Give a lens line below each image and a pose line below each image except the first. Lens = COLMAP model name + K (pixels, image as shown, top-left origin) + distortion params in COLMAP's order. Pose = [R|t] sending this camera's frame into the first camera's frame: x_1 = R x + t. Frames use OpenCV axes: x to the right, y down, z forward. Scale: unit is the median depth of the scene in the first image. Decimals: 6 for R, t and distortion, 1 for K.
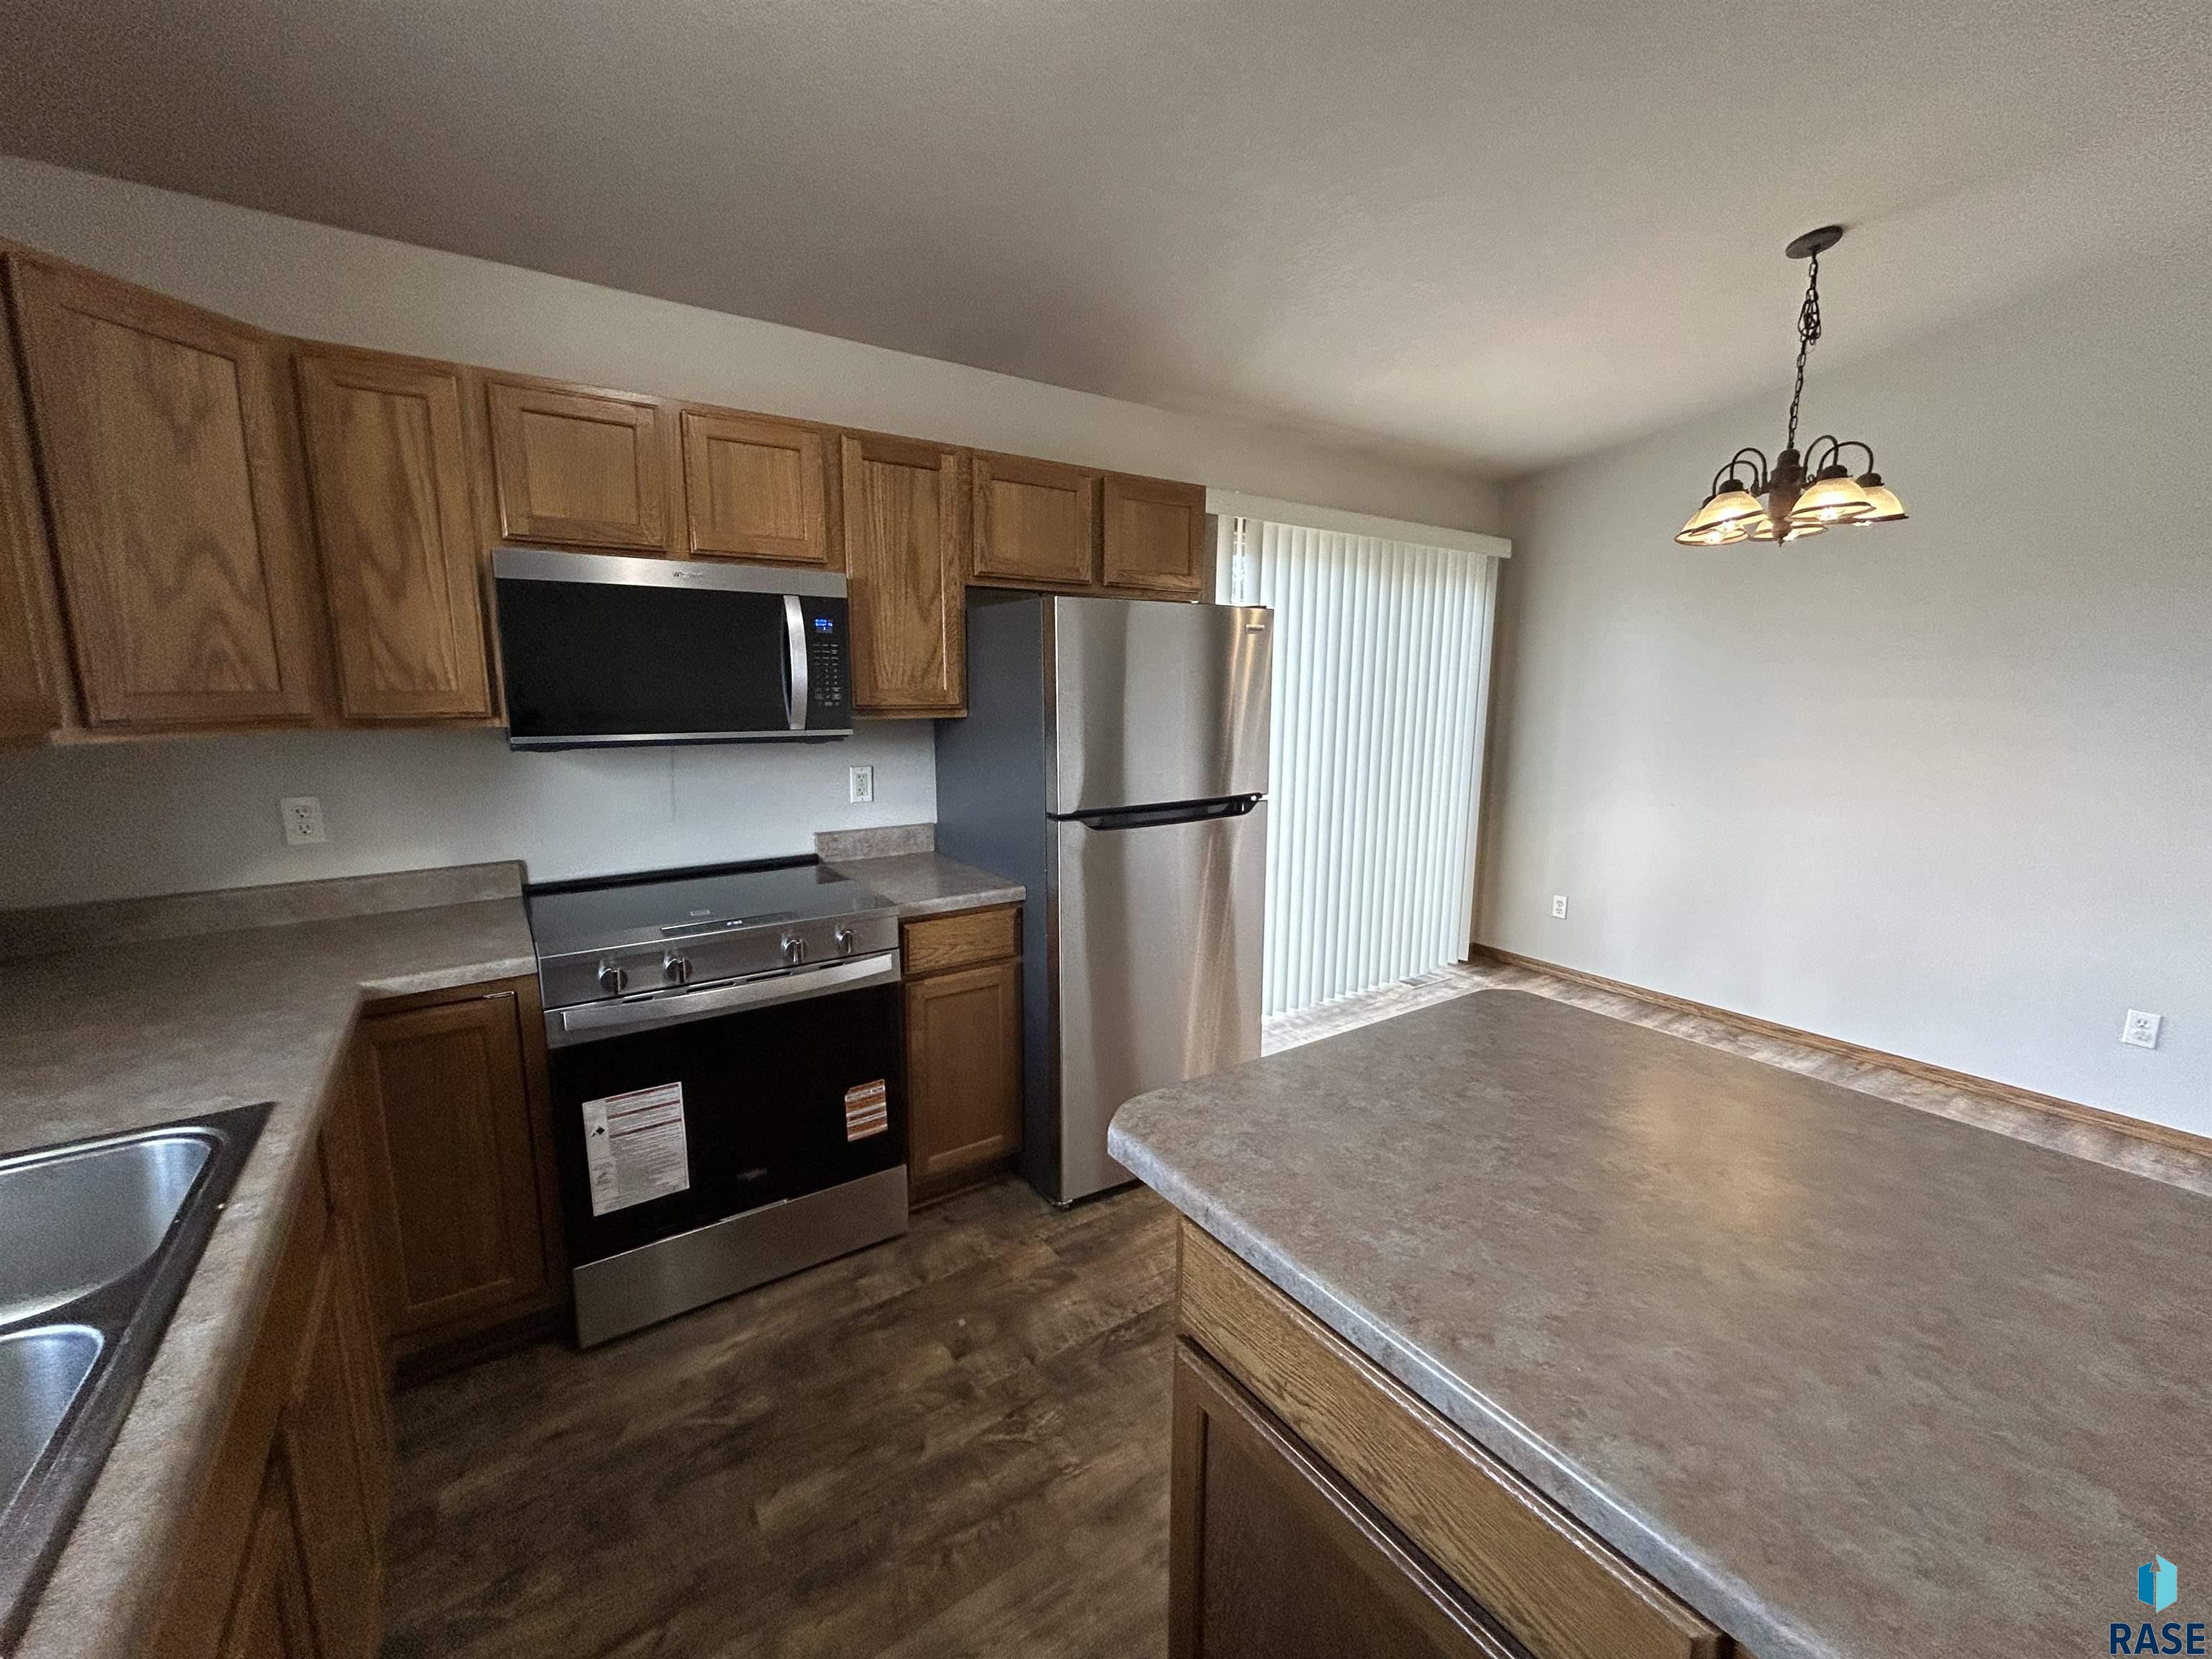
lens RADIAL K [[896.4, 0, 1106.0], [0, 896.4, 829.5], [0, 0, 1]] dist [-0.000872, 0.000343]
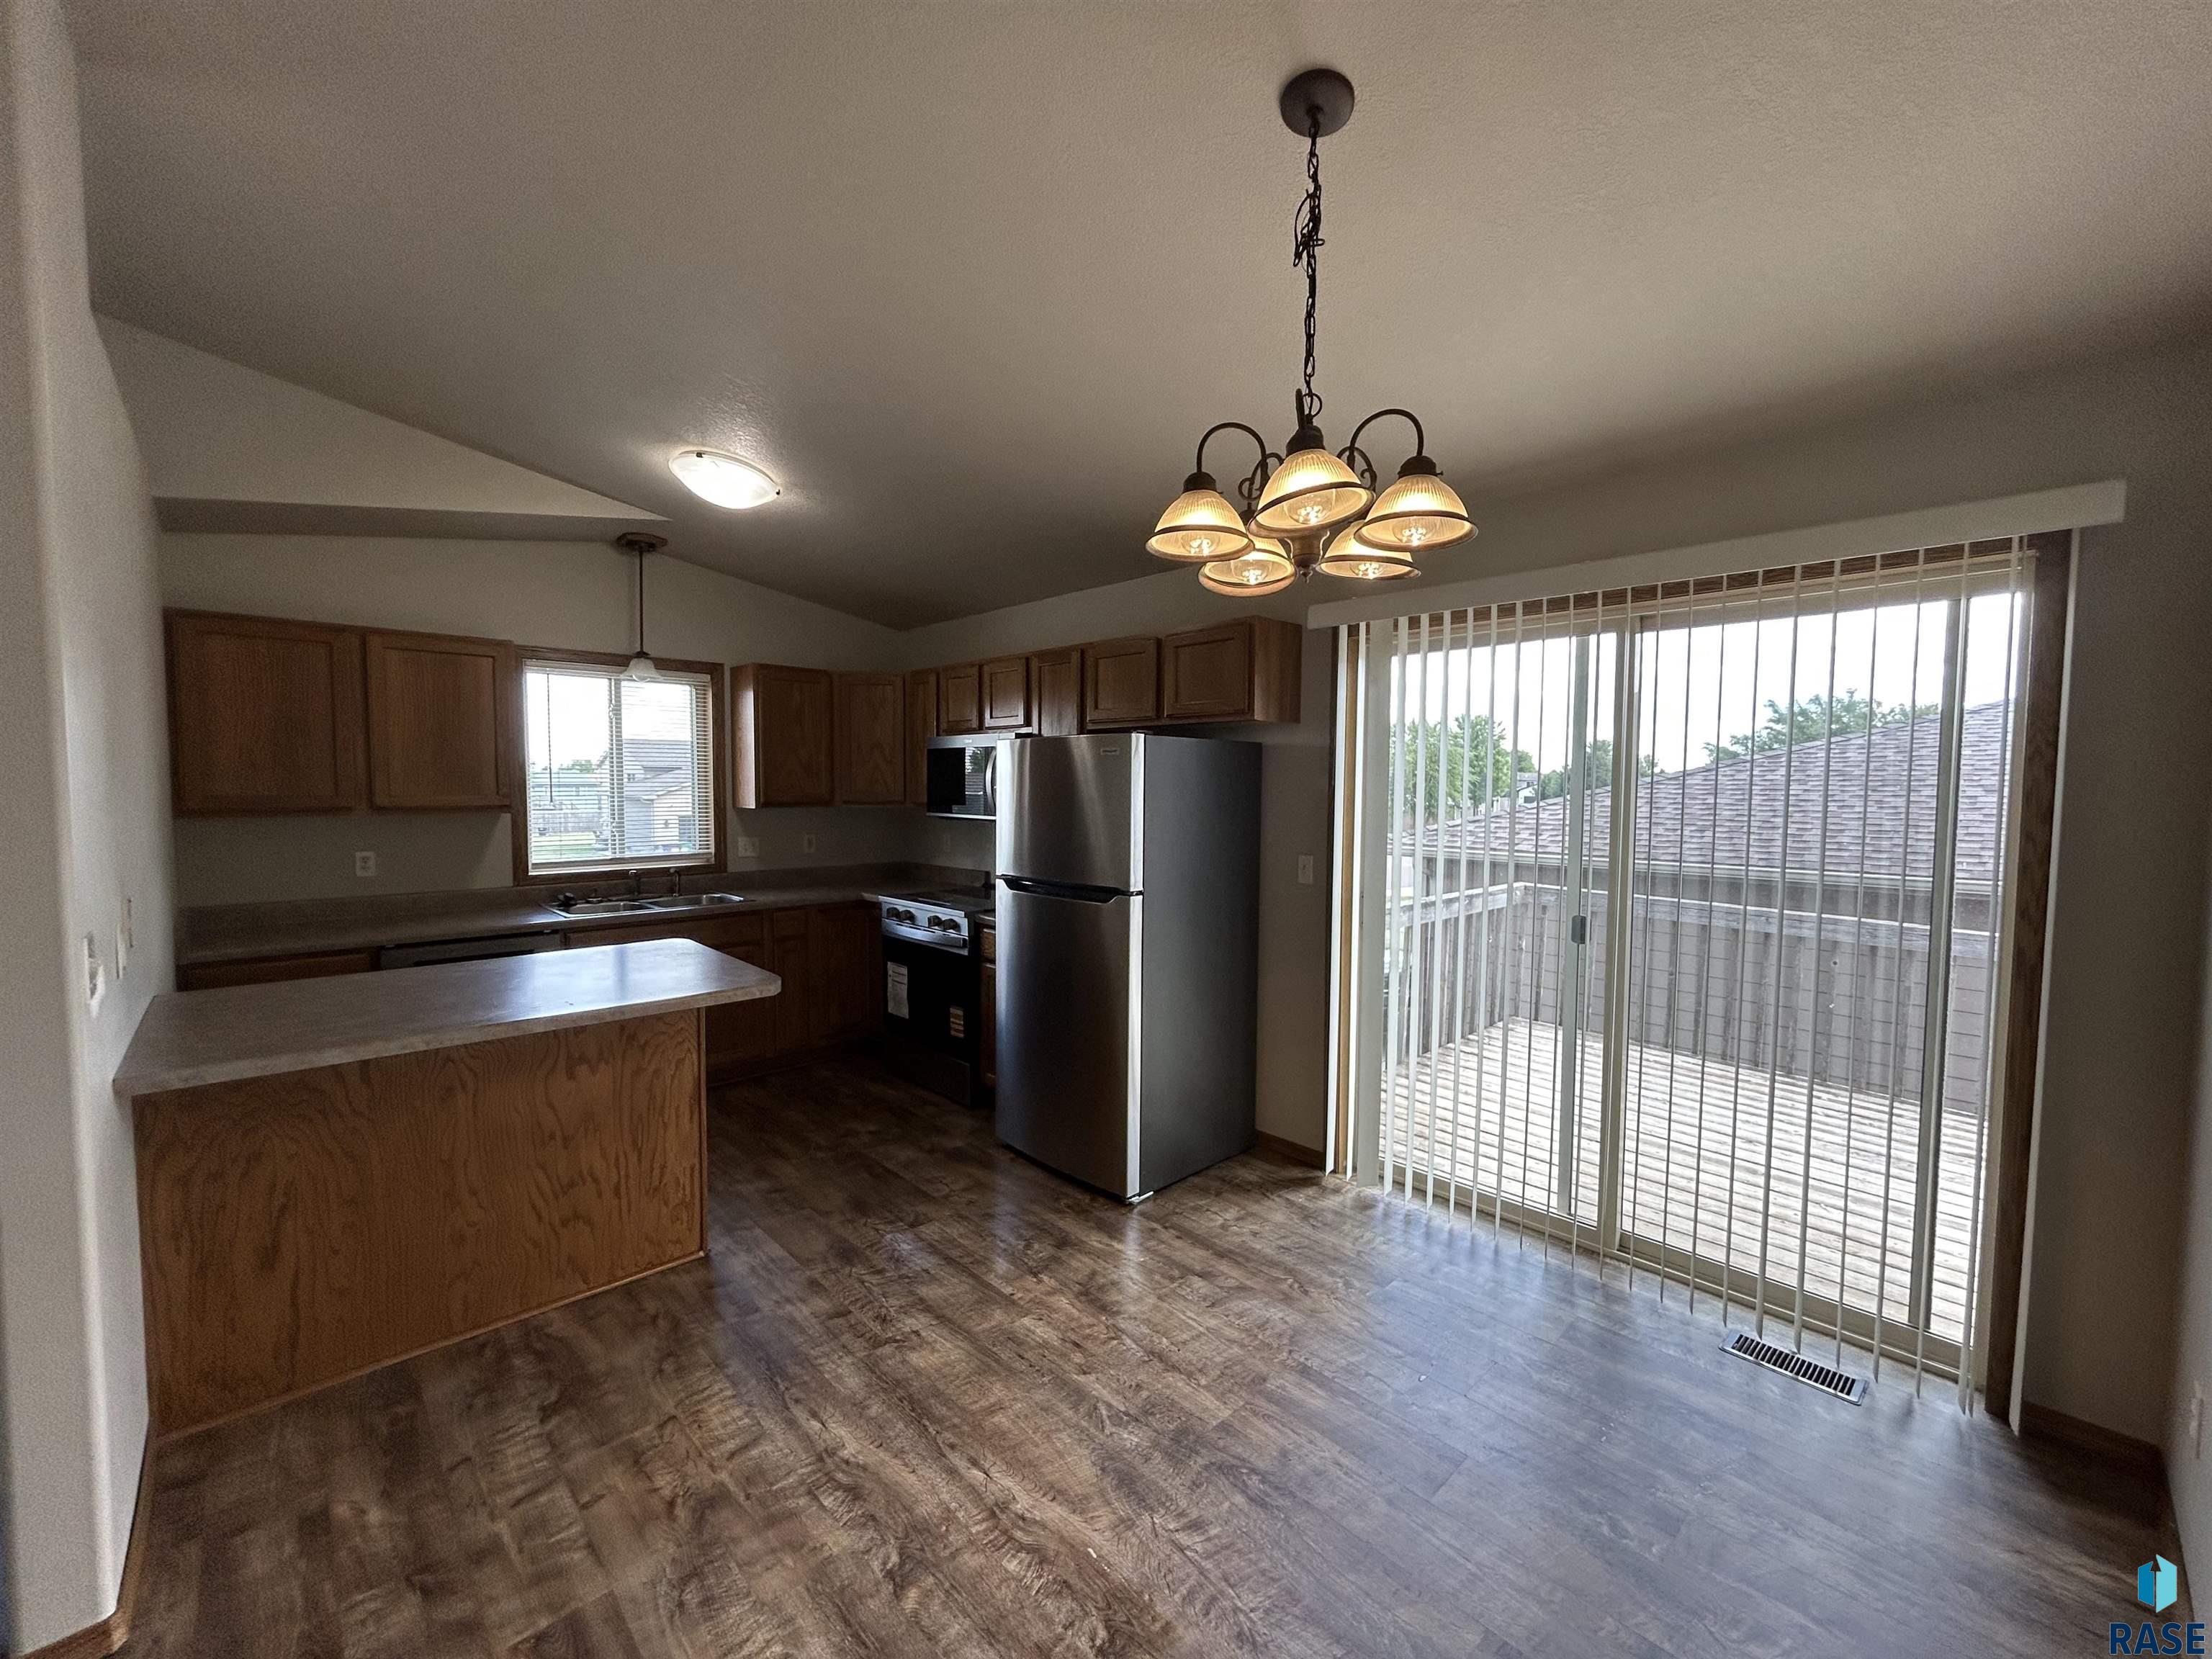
lens RADIAL K [[891.5, 0, 1102.1], [0, 891.5, 828.2], [0, 0, 1]] dist [0.000899, 0.000312]
pose [[0.154251, 0.048682, -0.986832, 1.491025], [-0.168696, 0.985417, 0.022244, -0.160146], [0.973524, 0.163043, 0.160214, 0.892696]]
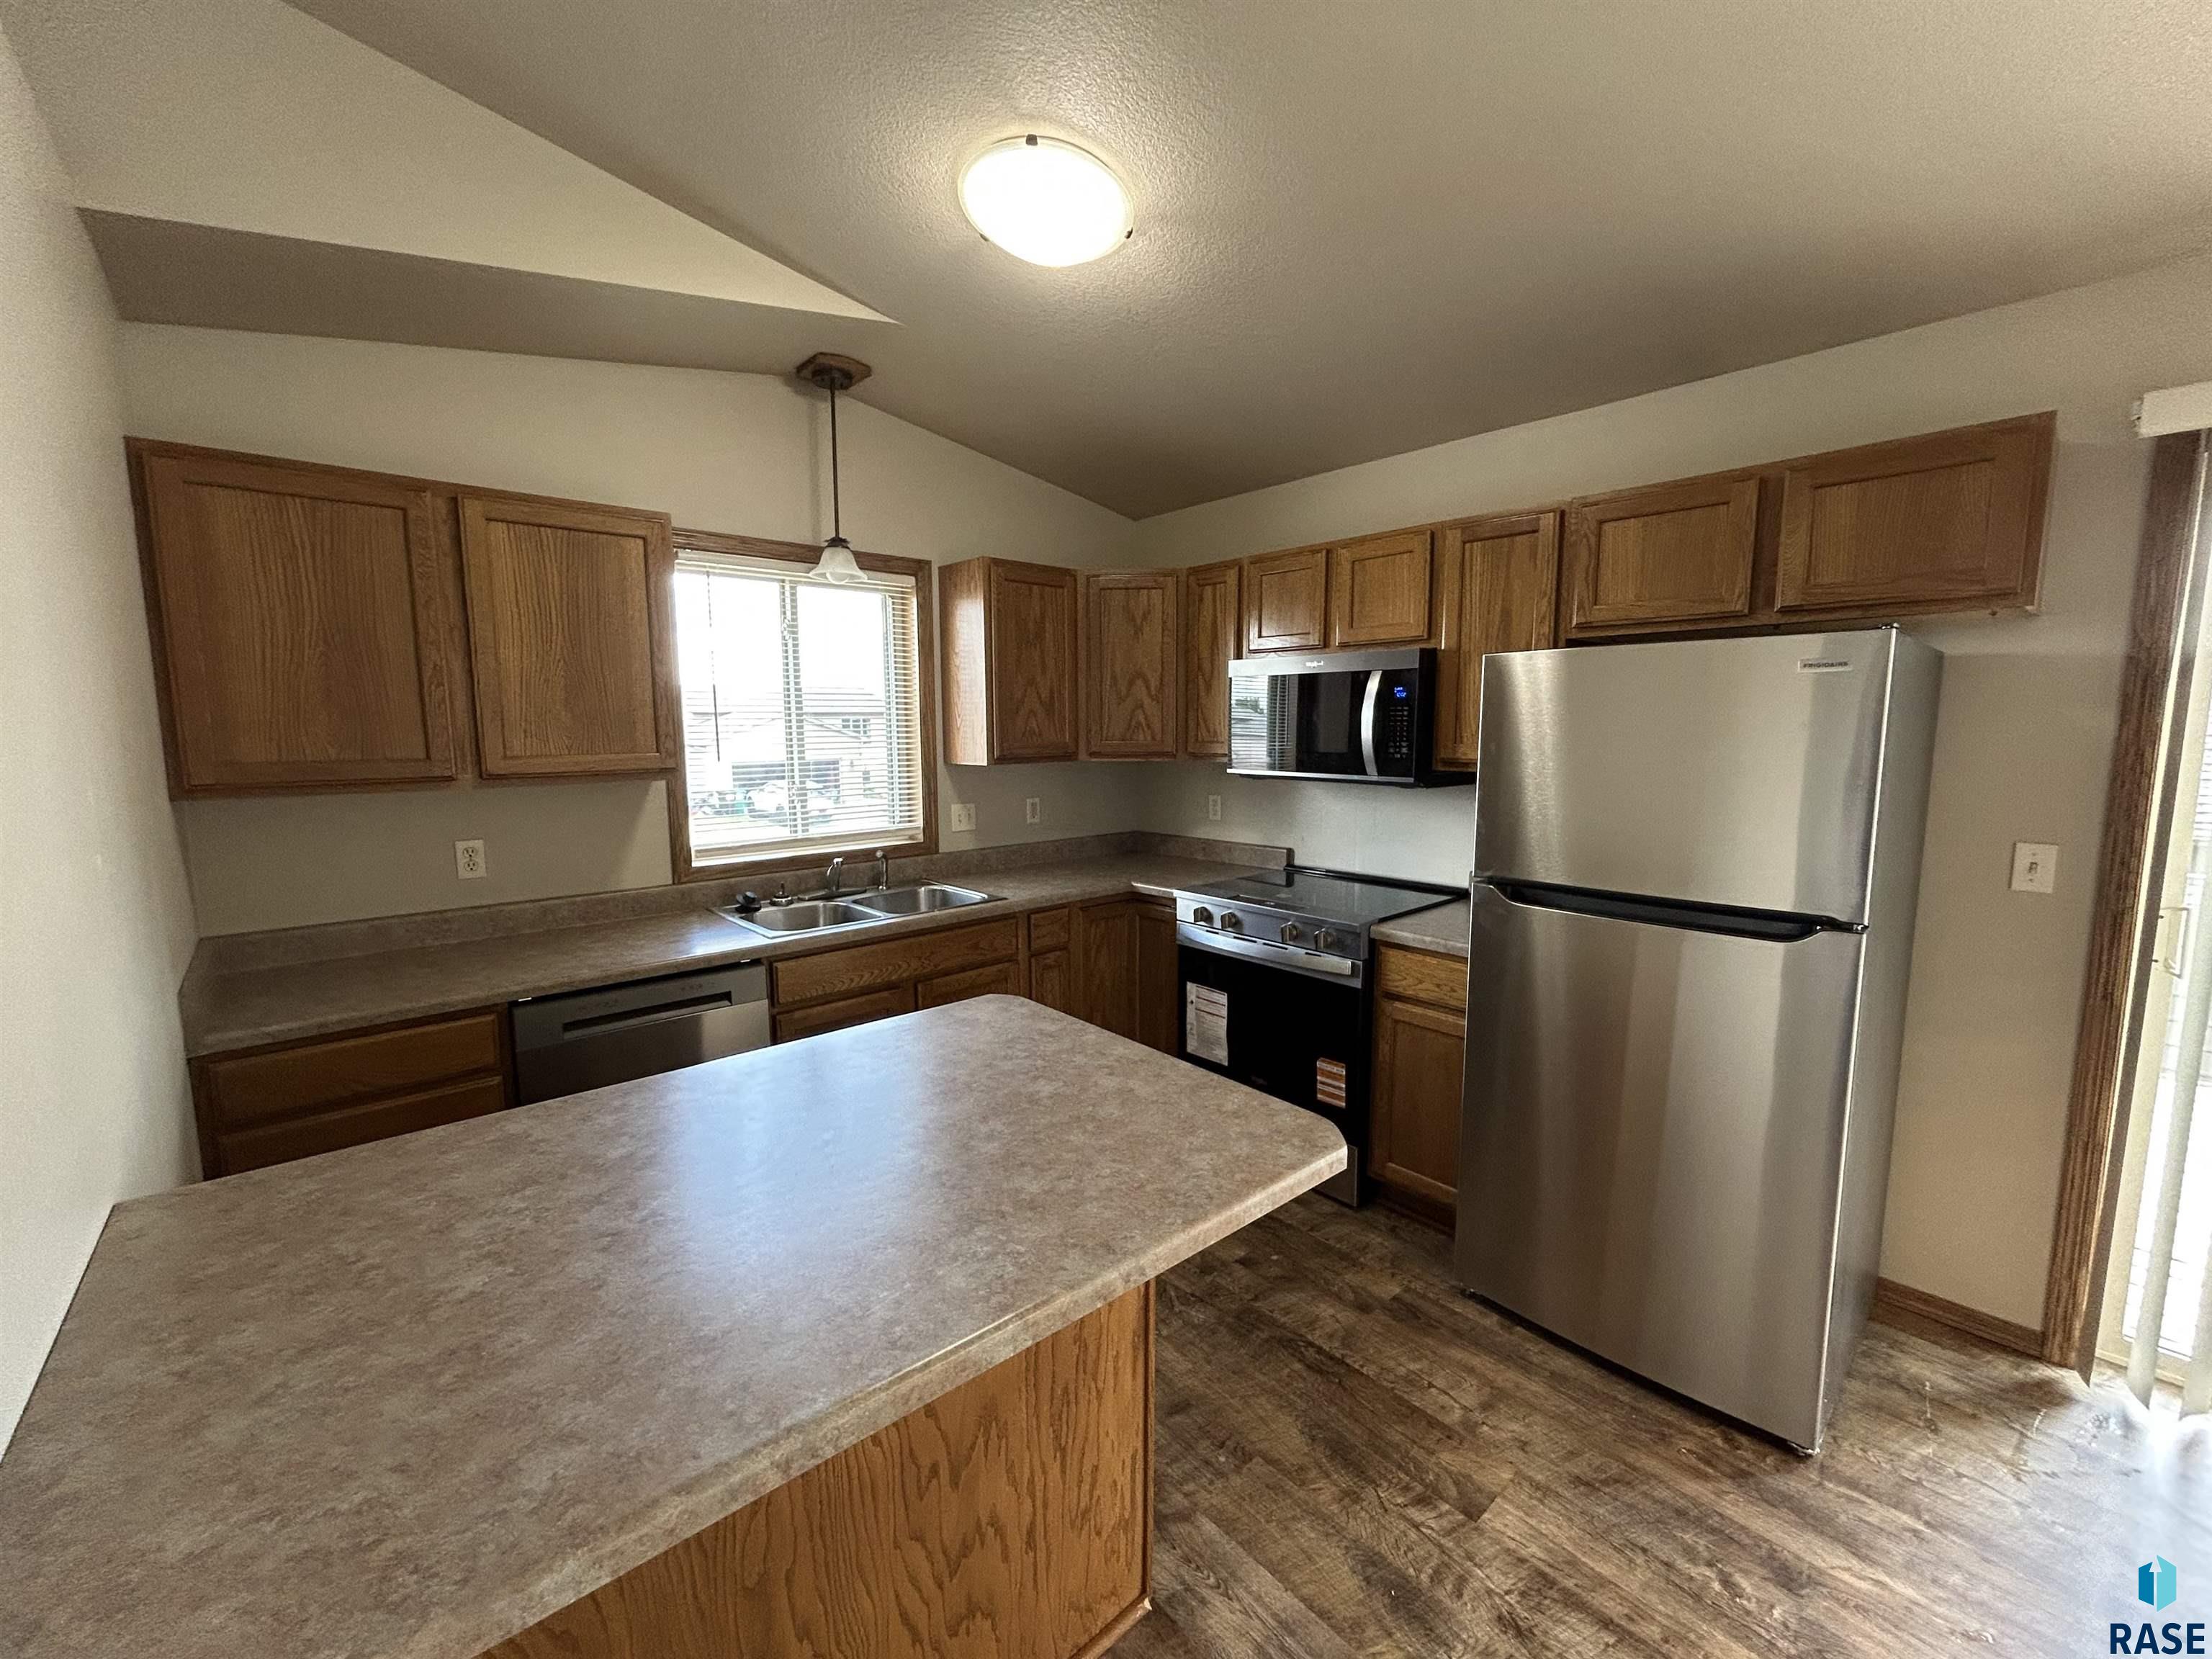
lens RADIAL K [[891.5, 0, 1102.1], [0, 891.5, 828.2], [0, 0, 1]] dist [0.000899, 0.000312]
pose [[0.117536, 0.112343, -0.986694, 0.831385], [-0.158457, 0.982972, 0.093044, -0.091265], [0.980345, 0.145413, 0.133336, 0.454704]]
